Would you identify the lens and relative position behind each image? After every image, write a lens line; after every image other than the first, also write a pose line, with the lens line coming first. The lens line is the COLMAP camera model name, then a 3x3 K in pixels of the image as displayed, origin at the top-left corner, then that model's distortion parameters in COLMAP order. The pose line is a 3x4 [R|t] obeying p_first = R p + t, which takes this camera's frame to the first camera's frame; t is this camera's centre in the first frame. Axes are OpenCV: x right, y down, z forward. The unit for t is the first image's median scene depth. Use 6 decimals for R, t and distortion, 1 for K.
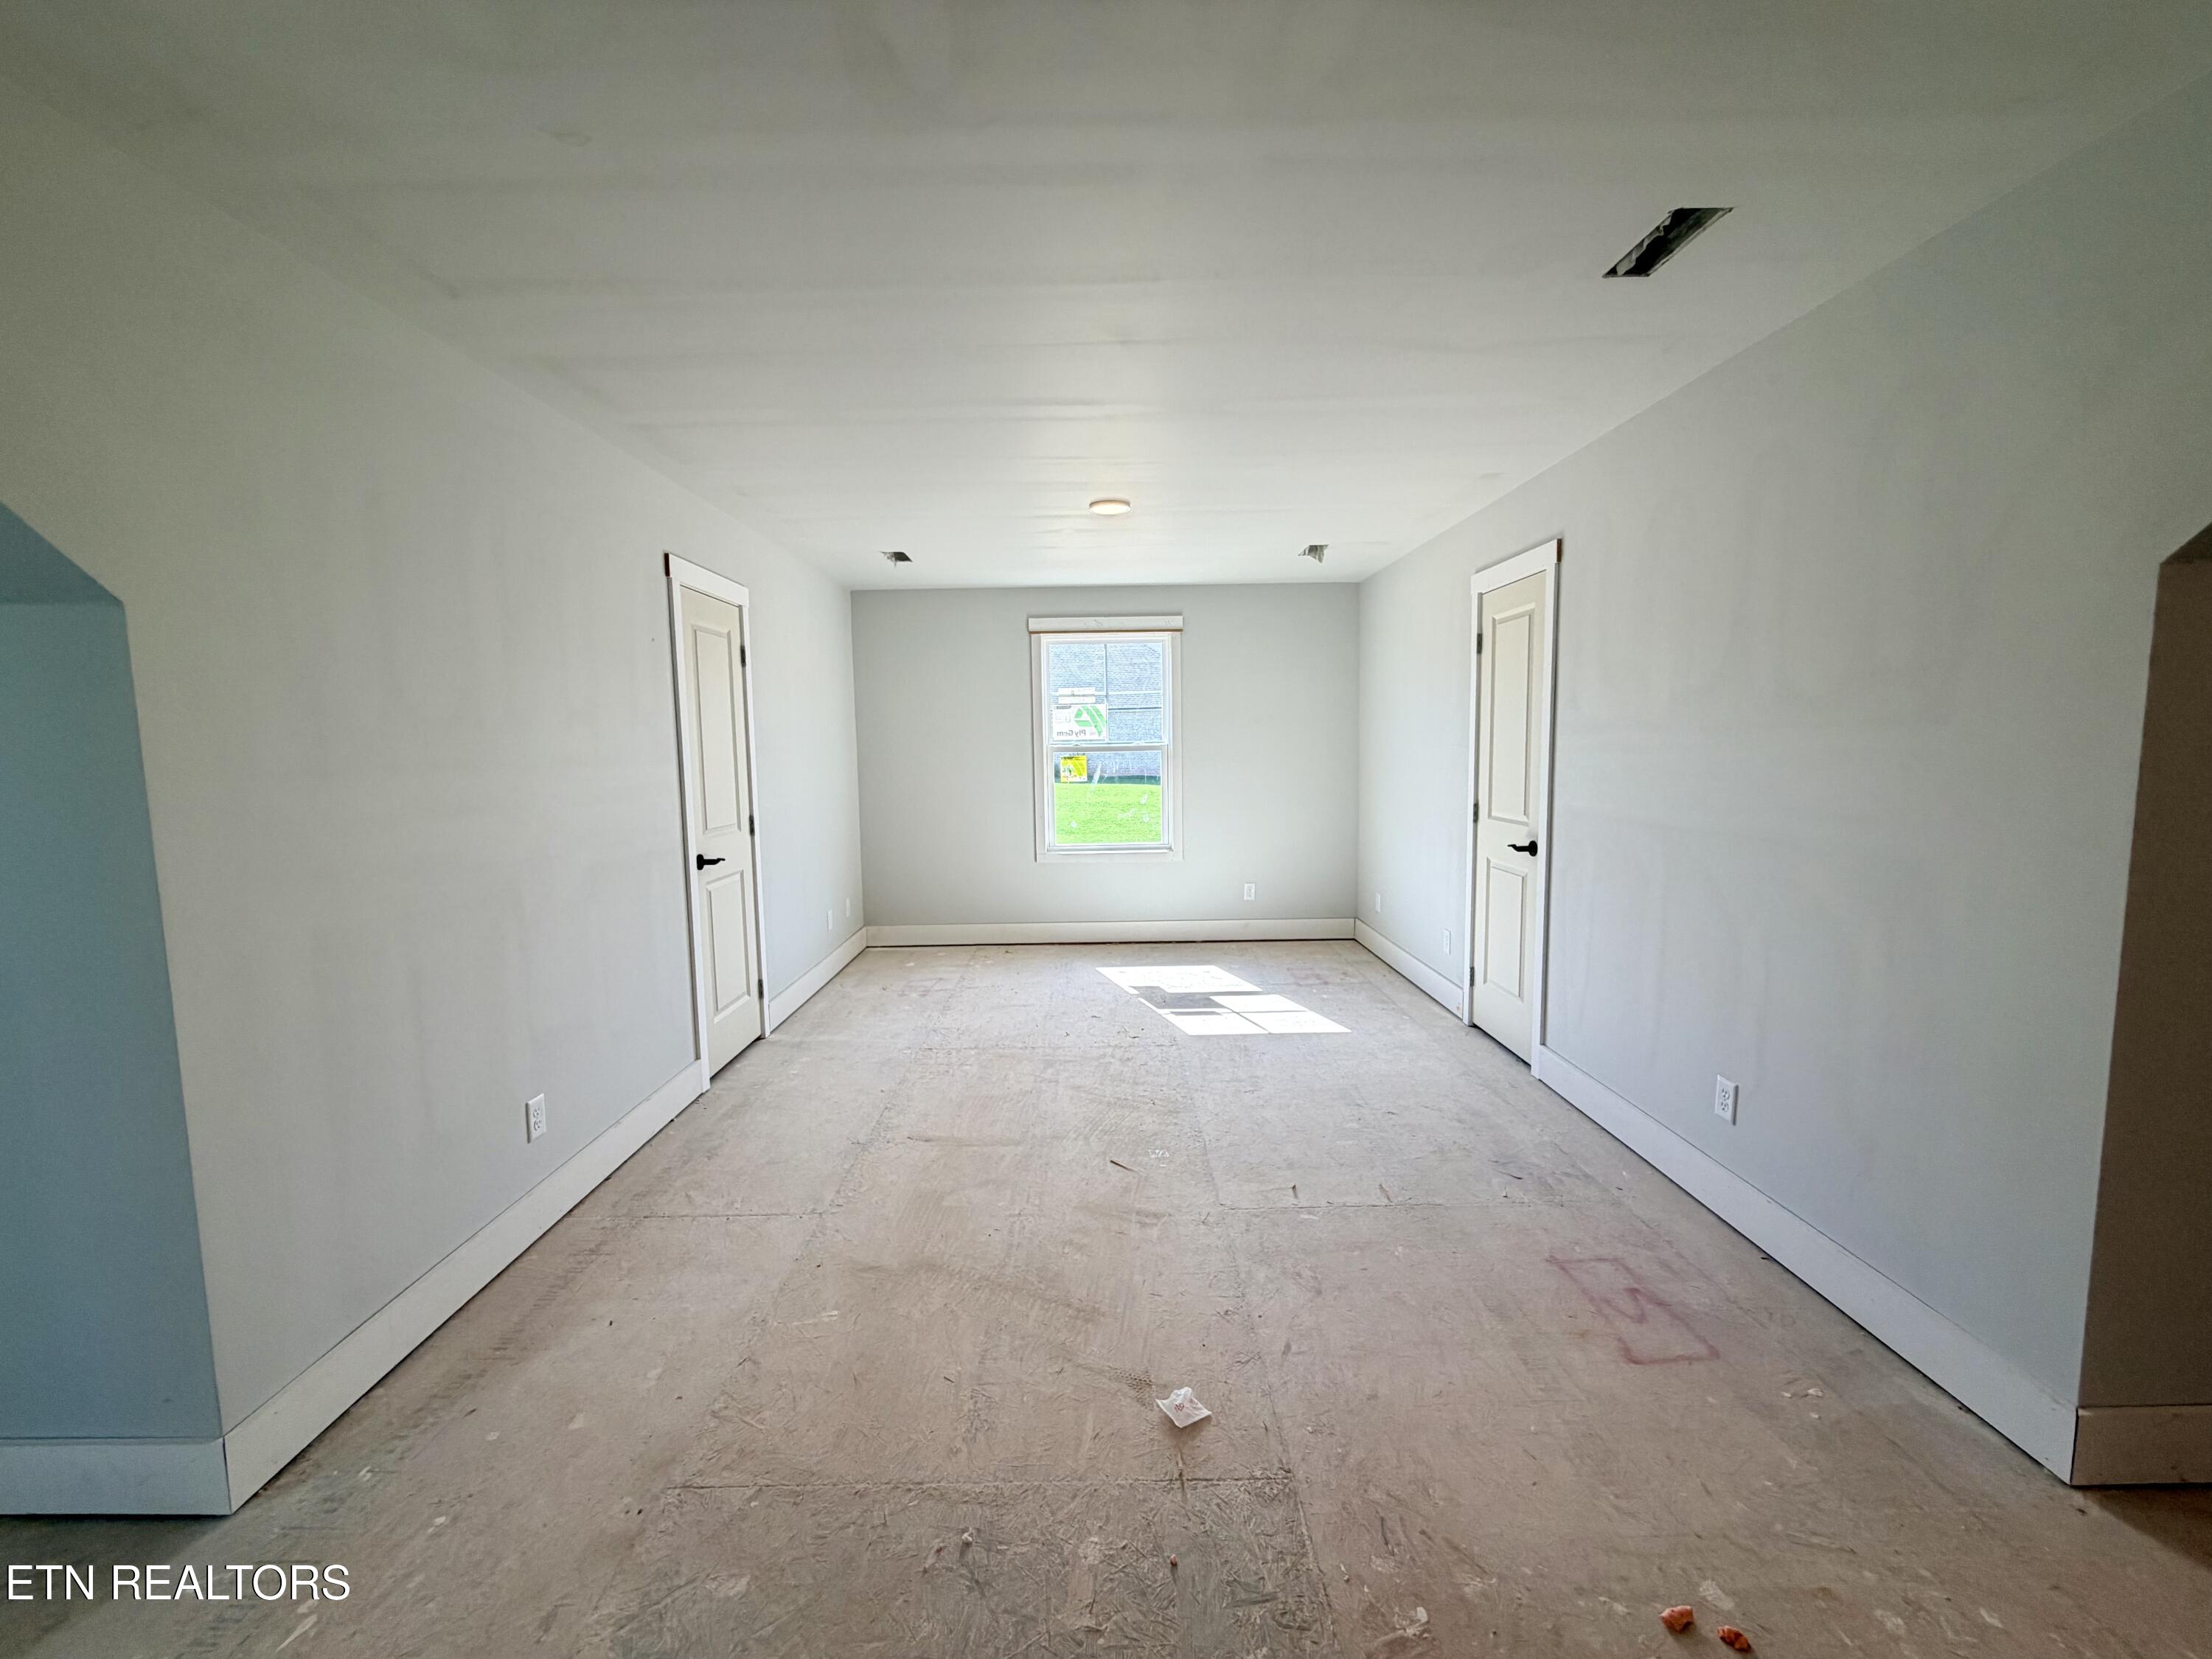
lens RADIAL K [[885.7, 0, 1094.7], [0, 885.7, 828.7], [0, 0, 1]] dist [-0.000854, 0.000517]
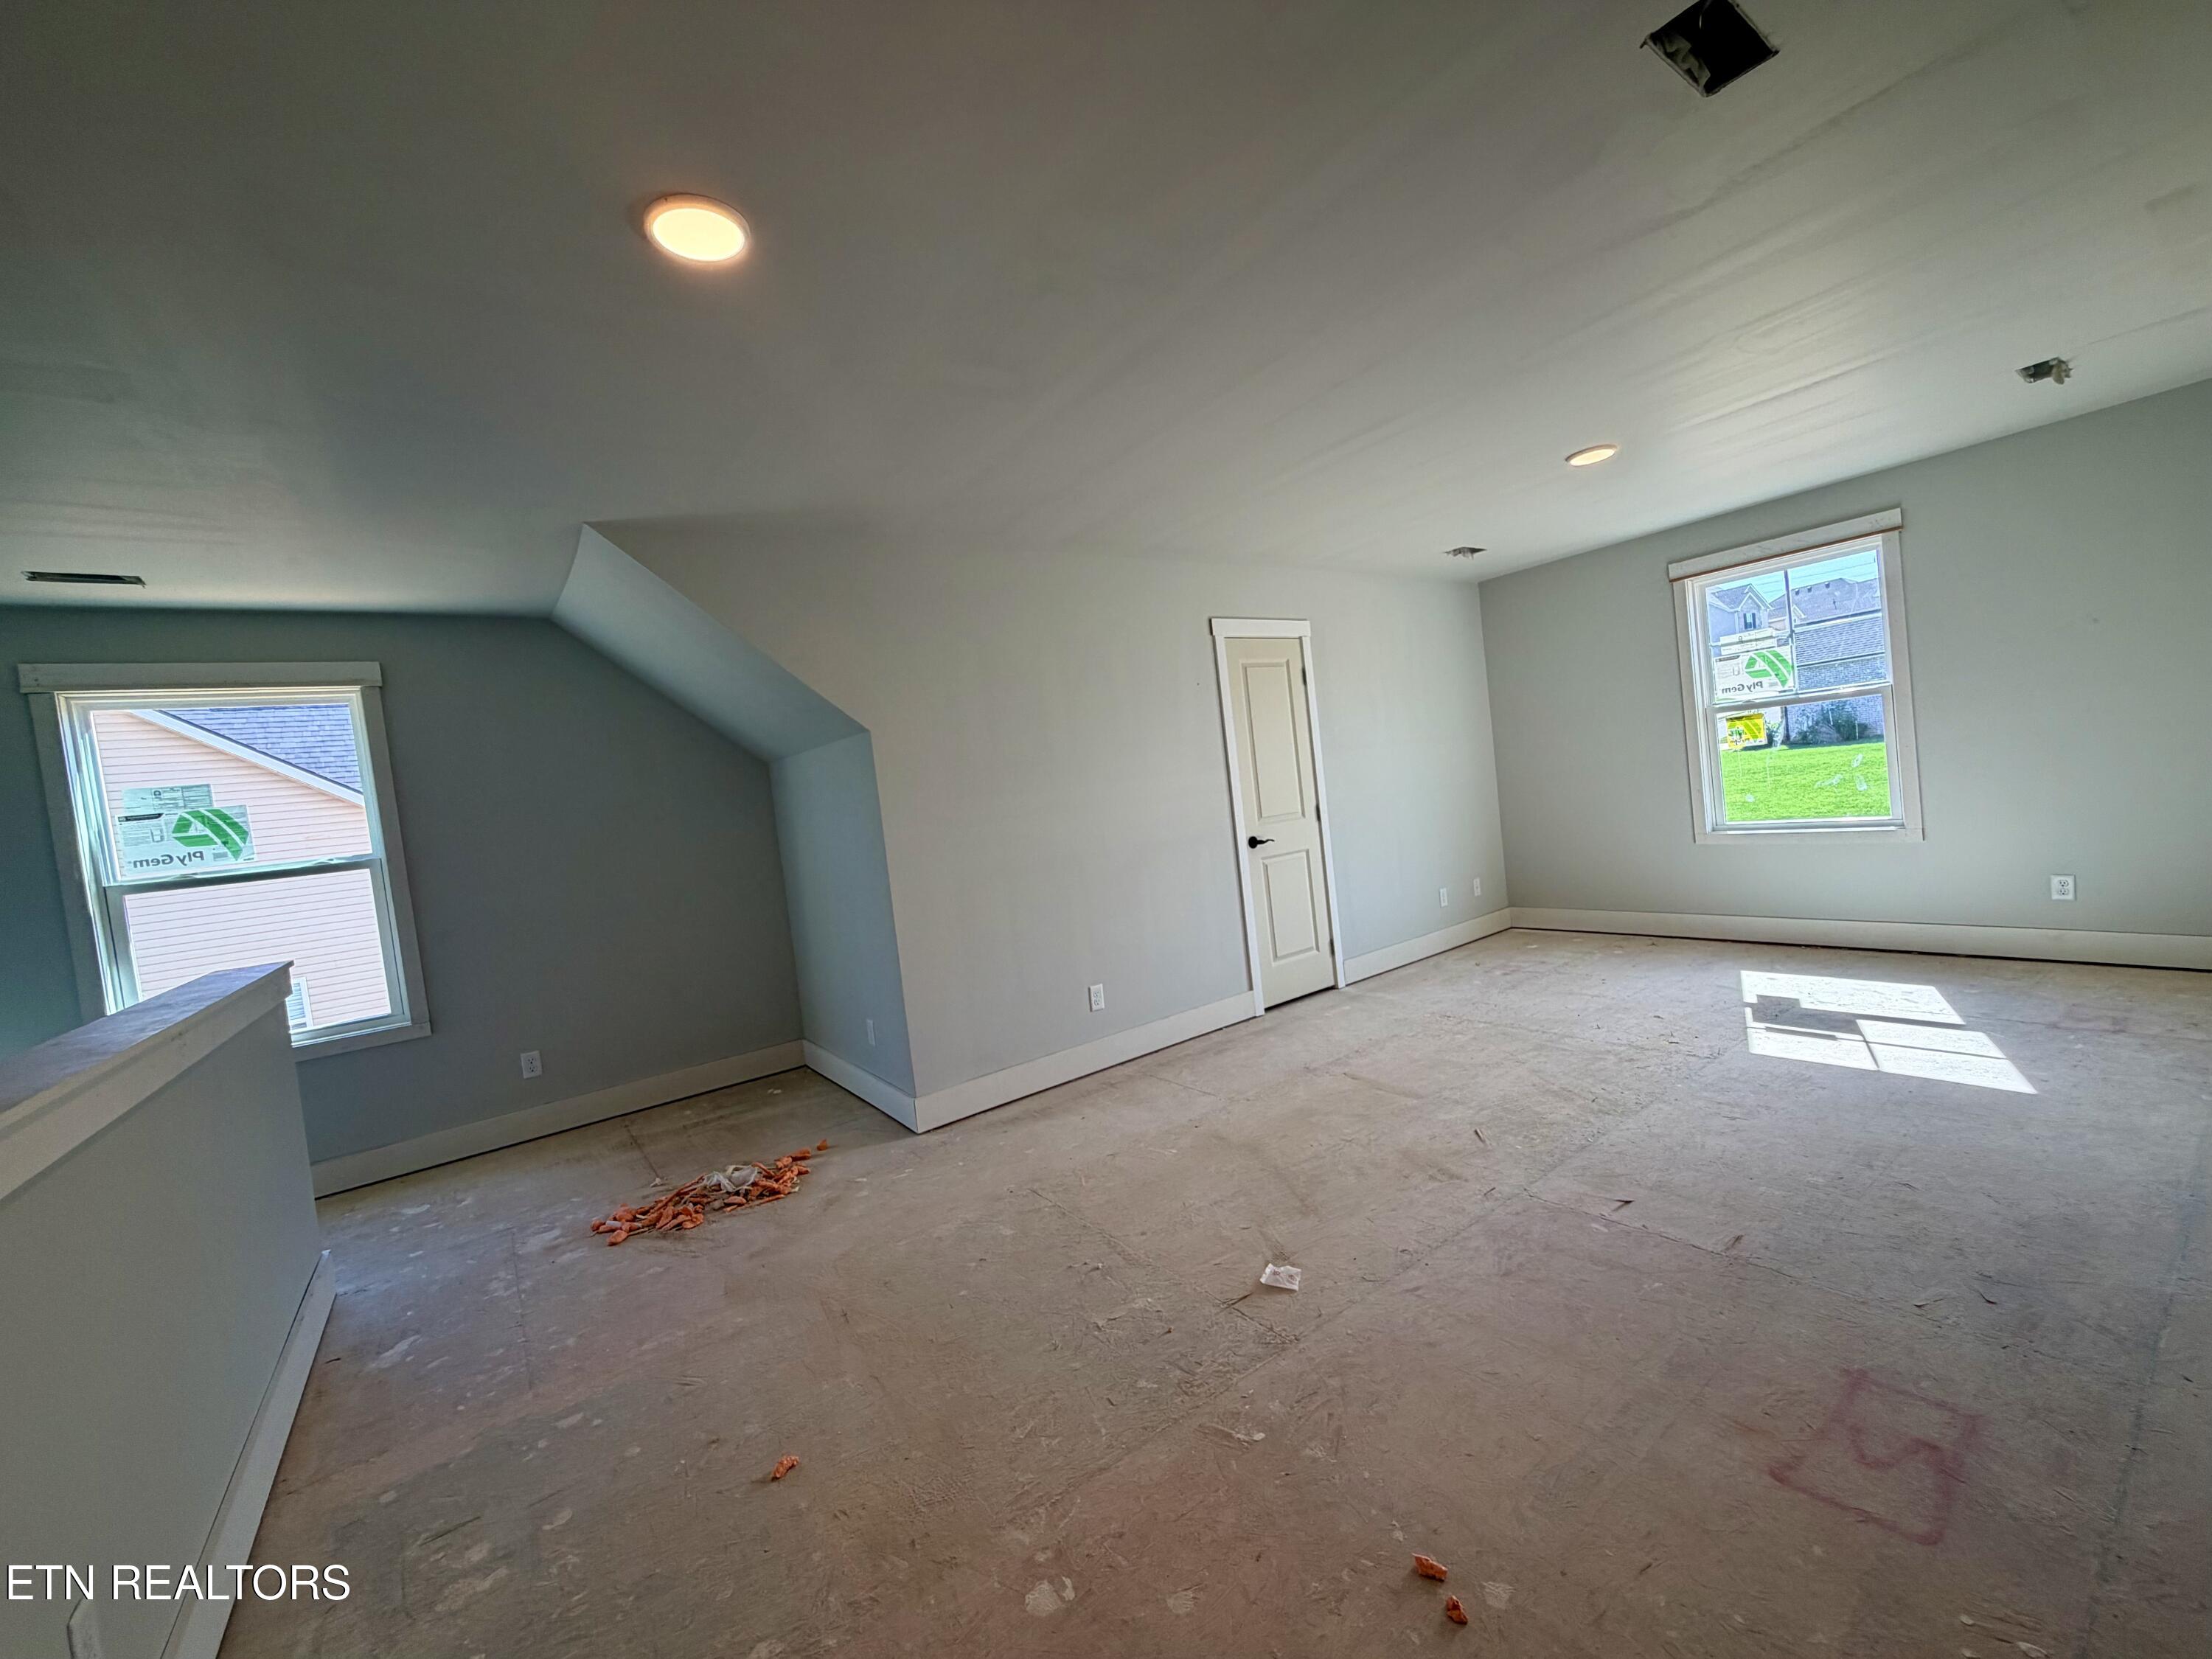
lens RADIAL K [[885.2, 0, 1093.9], [0, 885.2, 824.9], [0, 0, 1]] dist [0.001478, 0.000308]
pose [[0.579780, -0.018407, -0.814565, 0.441789], [0.027835, 0.999609, -0.002777, 0.008270], [0.814298, -0.021064, 0.580065, 0.036545]]
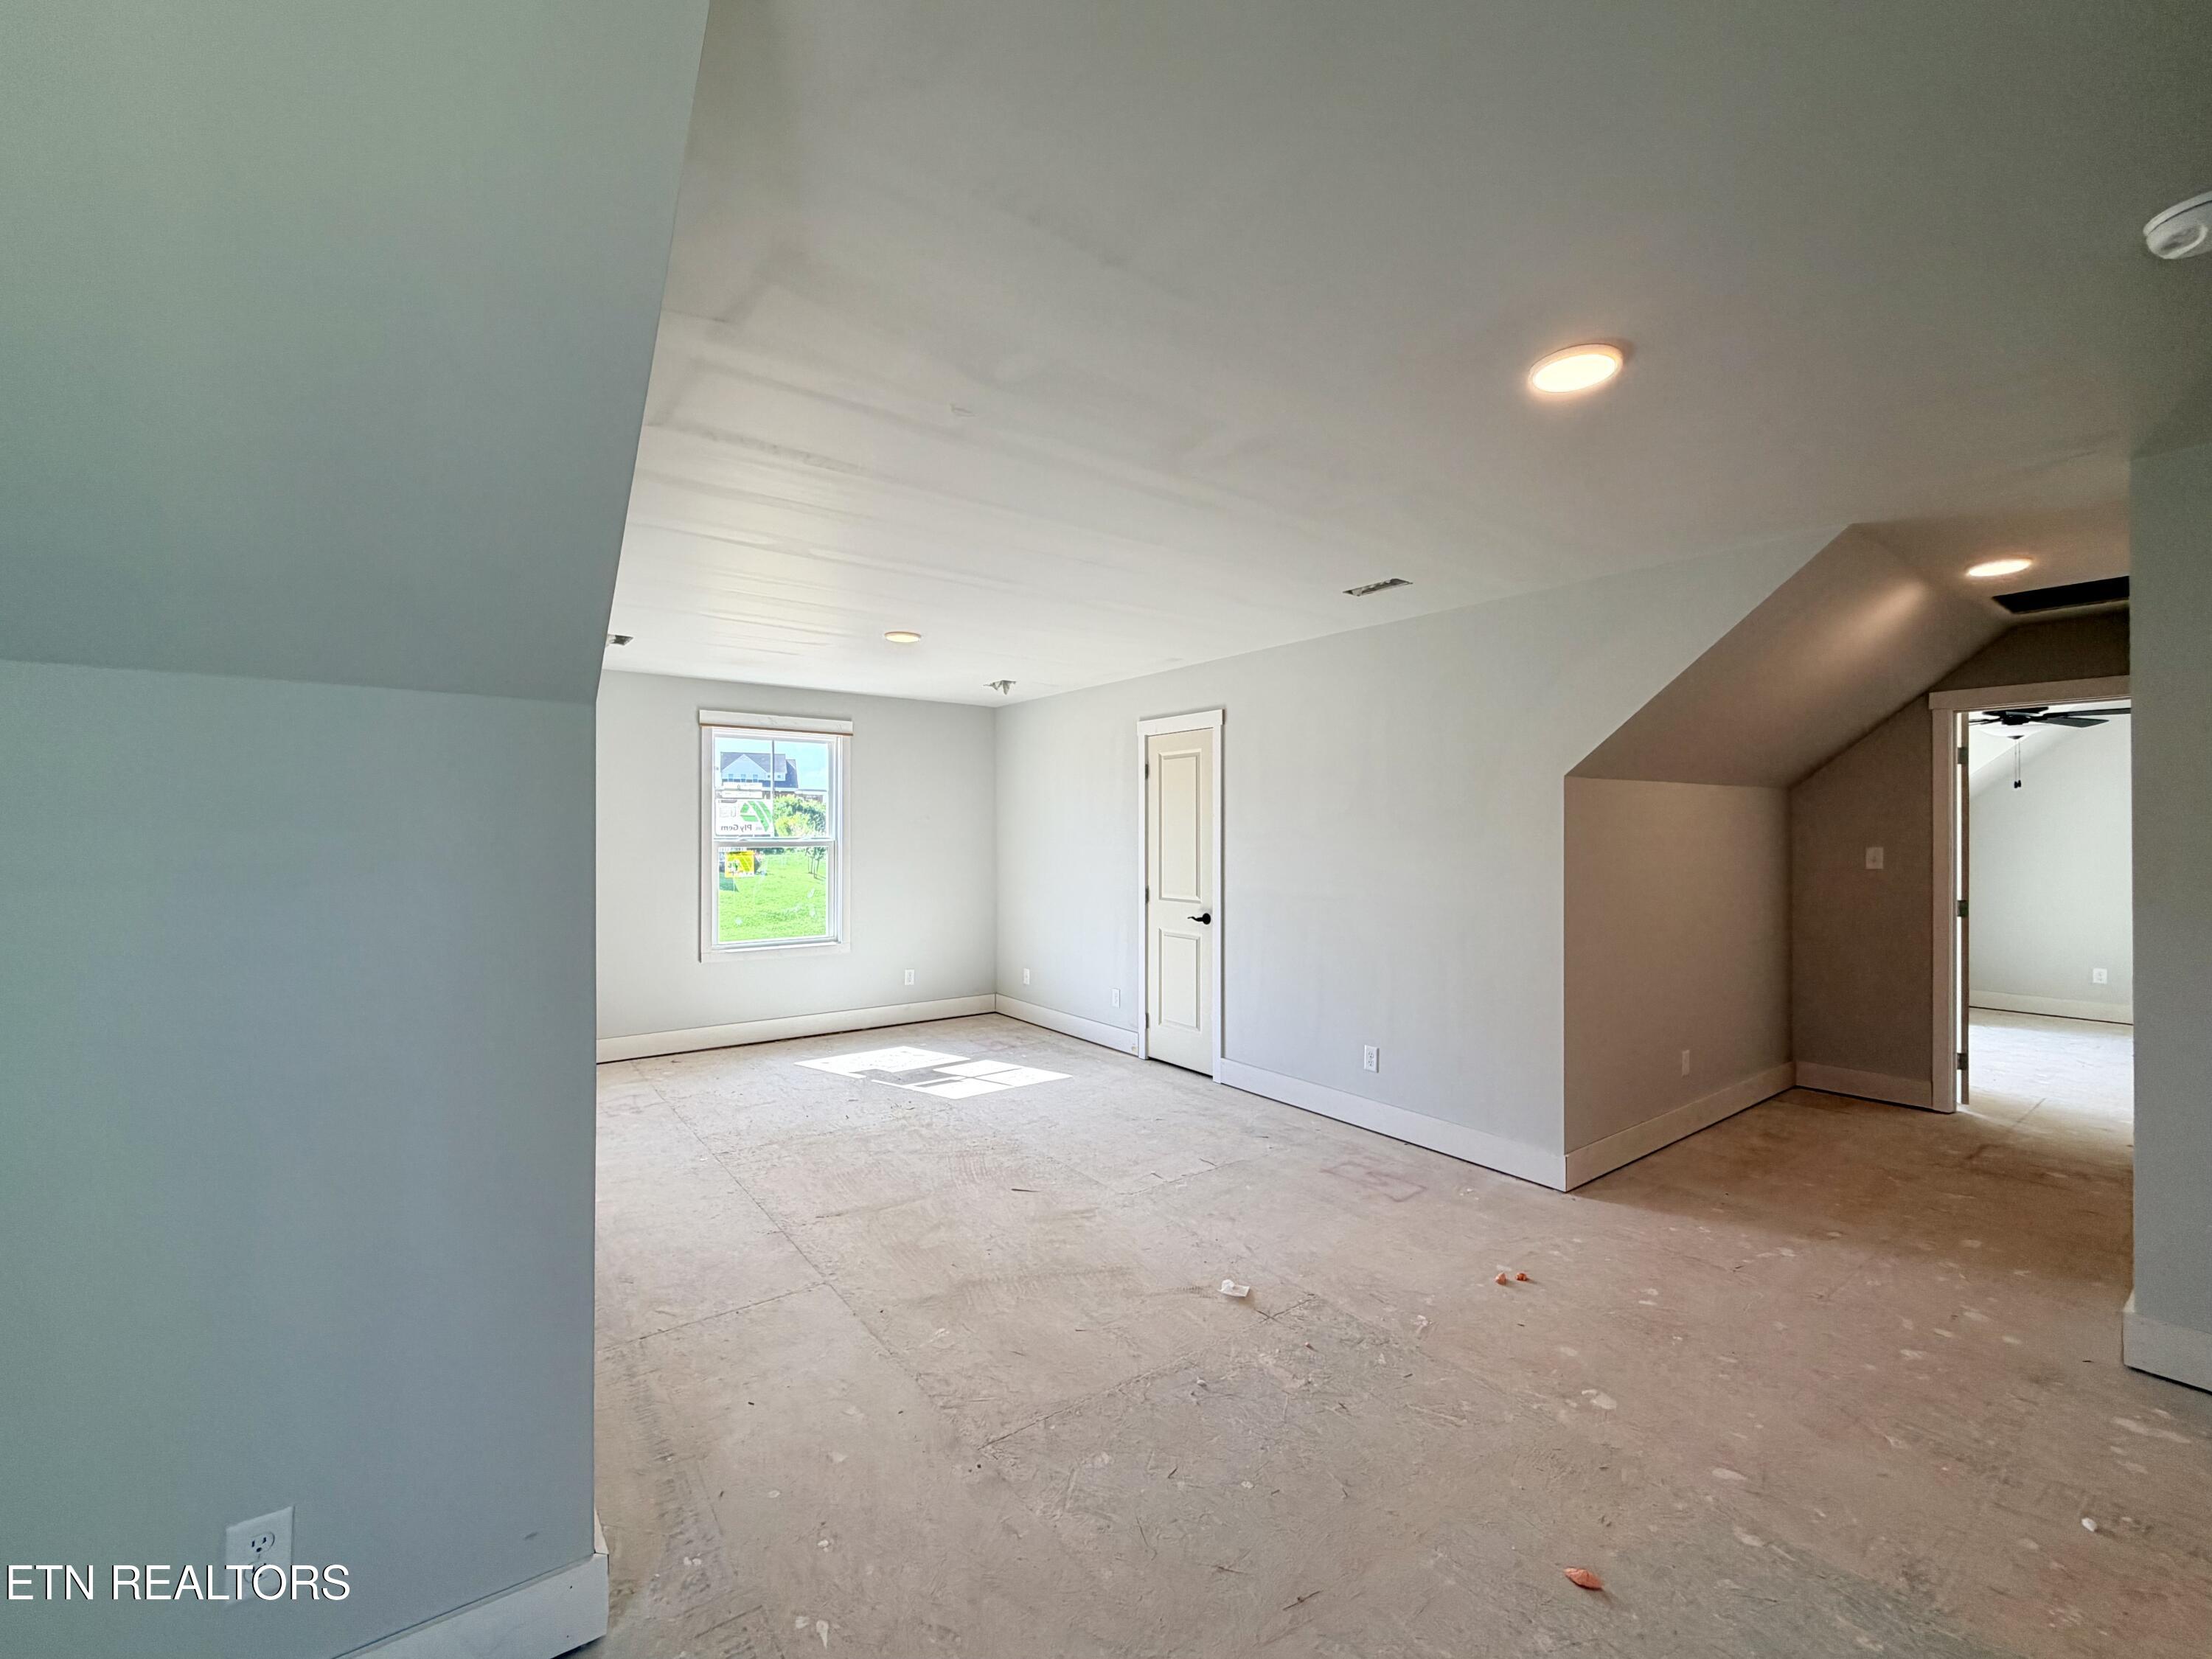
lens RADIAL K [[921.1, 0, 1102.7], [0, 921.1, 831.6], [0, 0, 1]] dist [-0.001693, 0.000465]
pose [[0.801967, 0.019650, 0.597045, -0.464898], [0.042452, 0.995057, -0.089772, 0.007665], [-0.595858, 0.097340, 0.797169, -0.081670]]
